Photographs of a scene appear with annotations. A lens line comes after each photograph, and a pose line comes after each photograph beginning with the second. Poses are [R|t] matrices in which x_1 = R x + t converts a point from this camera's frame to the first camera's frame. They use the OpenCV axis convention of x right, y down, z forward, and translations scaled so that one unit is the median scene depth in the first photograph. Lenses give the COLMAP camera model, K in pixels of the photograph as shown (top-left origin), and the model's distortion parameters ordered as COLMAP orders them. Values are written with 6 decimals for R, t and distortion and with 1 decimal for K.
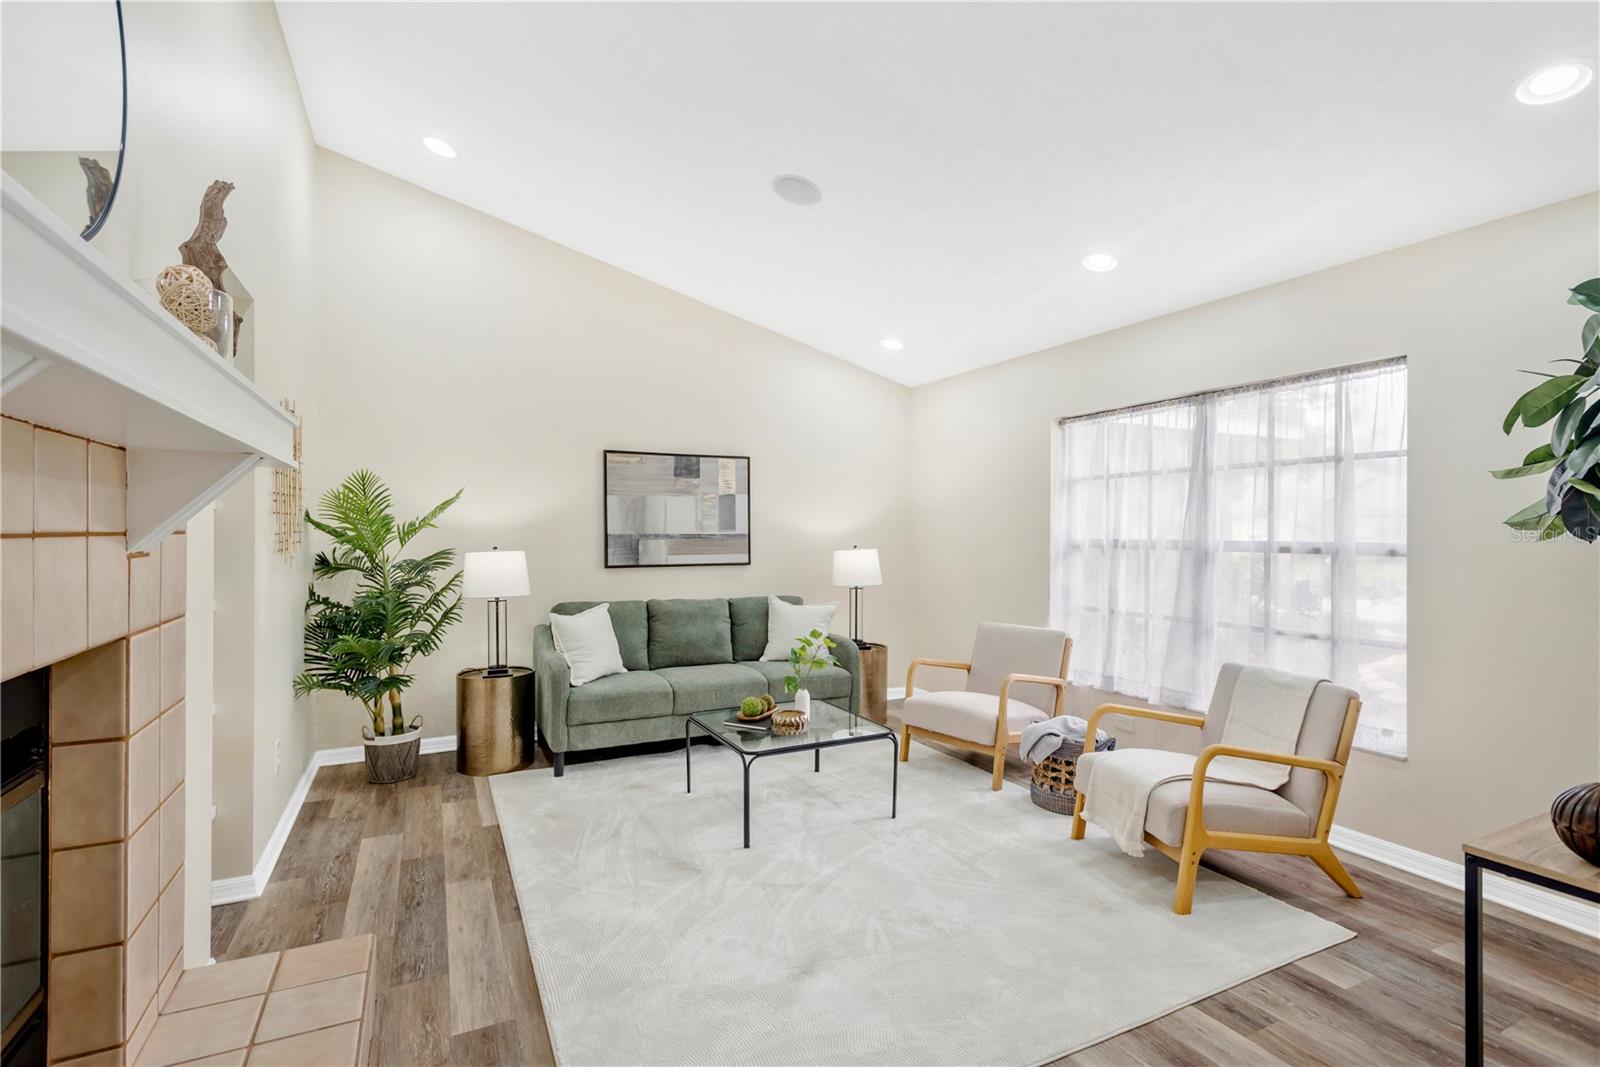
lens RADIAL K [[749.4, 0, 798.5], [0, 749.4, 534.2], [0, 0, 1]] dist [0.016263, -0.006923]
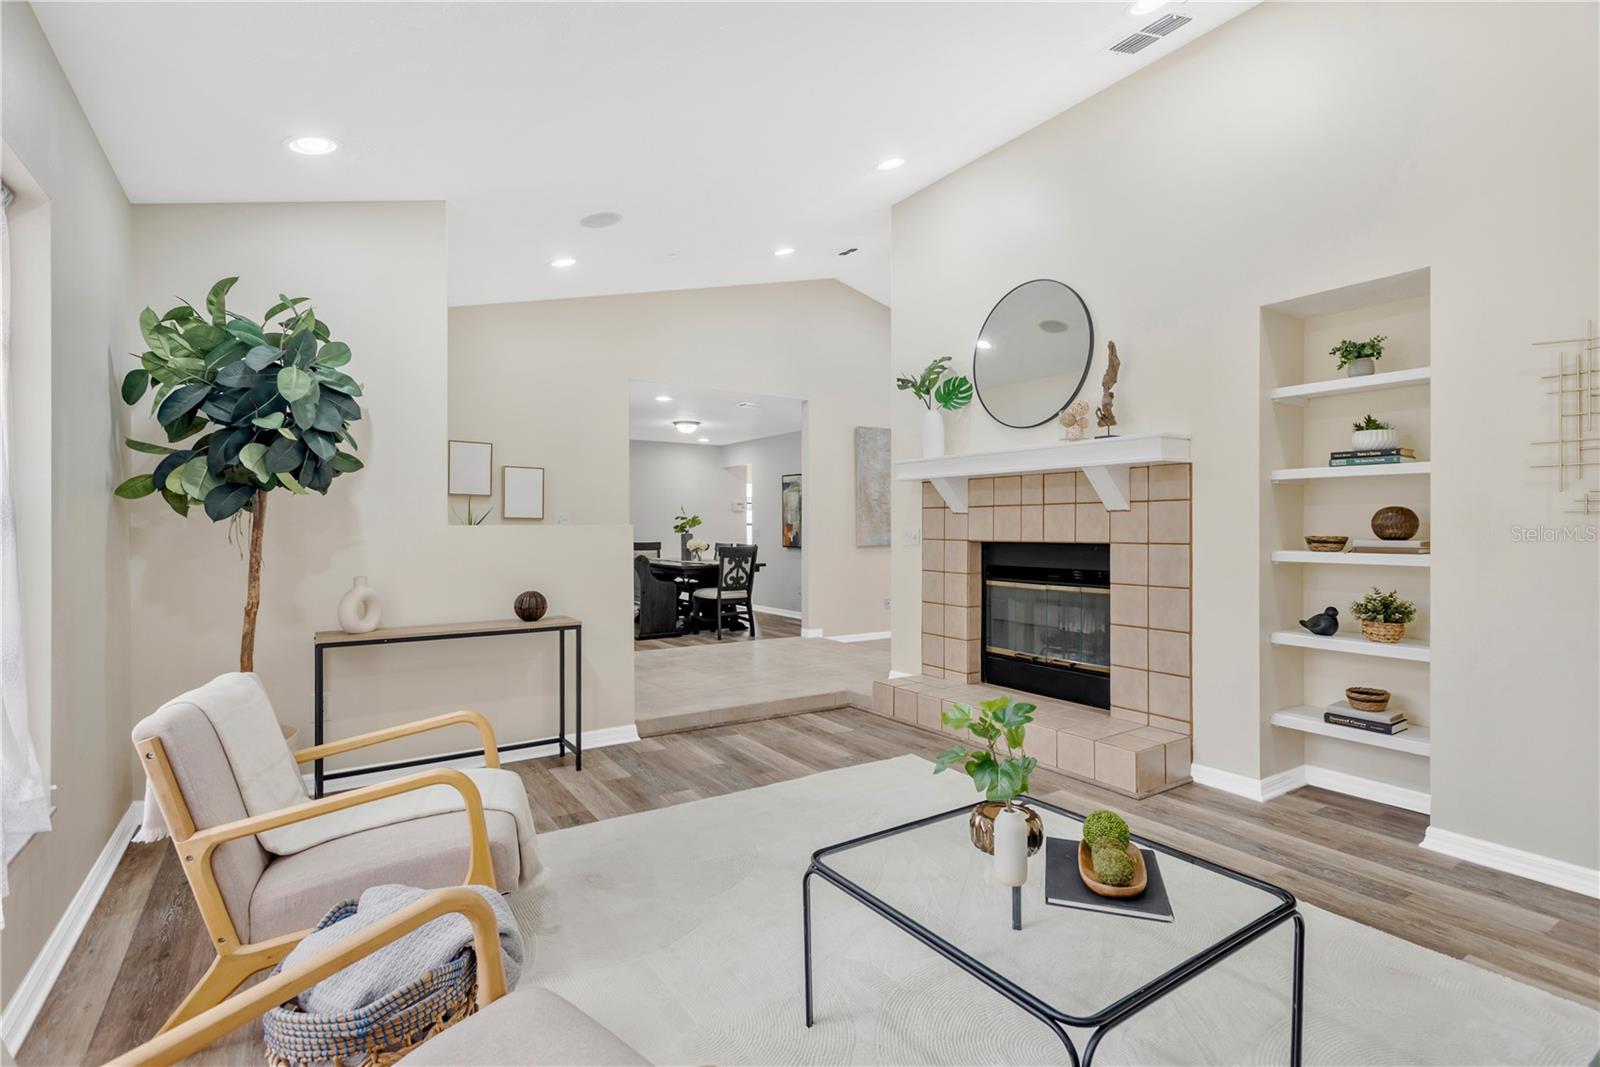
lens RADIAL K [[749.4, 0, 803.4], [0, 749.4, 531.9], [0, 0, 1]] dist [0.016263, -0.006923]
pose [[-0.992057, -0.001575, -0.125780, 0.223539], [-0.002563, 0.999967, 0.007697, 0.042874], [0.125763, 0.007958, -0.992028, 1.721141]]
